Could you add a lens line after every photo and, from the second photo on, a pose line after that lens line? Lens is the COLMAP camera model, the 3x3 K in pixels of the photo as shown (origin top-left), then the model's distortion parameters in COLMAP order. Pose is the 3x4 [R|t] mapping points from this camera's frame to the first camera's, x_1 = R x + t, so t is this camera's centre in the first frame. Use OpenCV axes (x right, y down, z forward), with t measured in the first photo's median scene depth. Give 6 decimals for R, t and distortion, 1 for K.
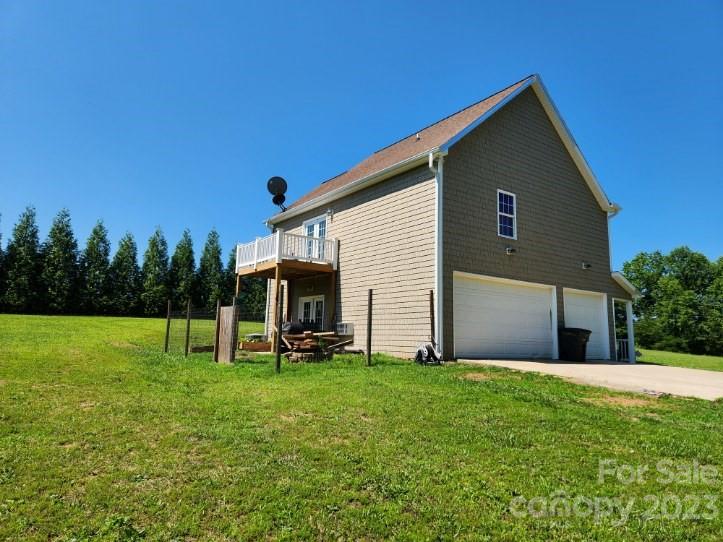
lens RADIAL K [[493.2, 0, 362.9], [0, 493.2, 250.4], [0, 0, 1]] dist [0.023406, 0.000452]
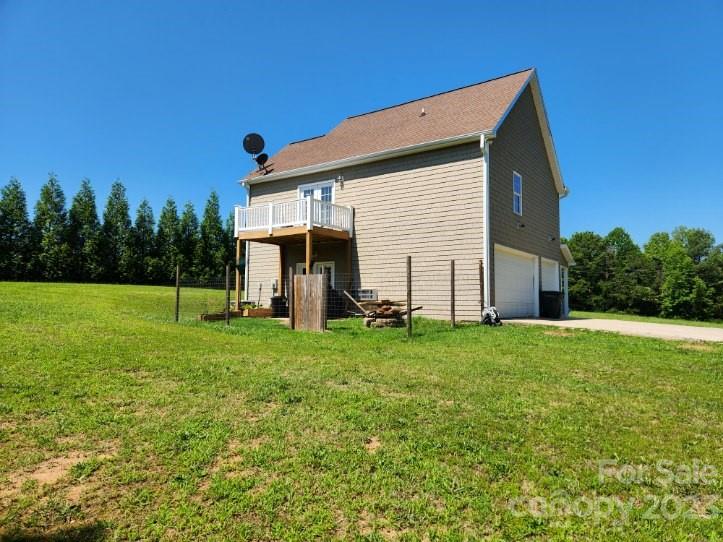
lens RADIAL K [[490.3, 0, 359.9], [0, 490.3, 268.1], [0, 0, 1]] dist [0.087771, -0.077574]
pose [[0.937558, 0.004336, 0.347803, -0.389199], [-0.044652, 0.993149, 0.107986, -0.007842], [-0.344952, -0.116773, 0.931328, 0.039369]]
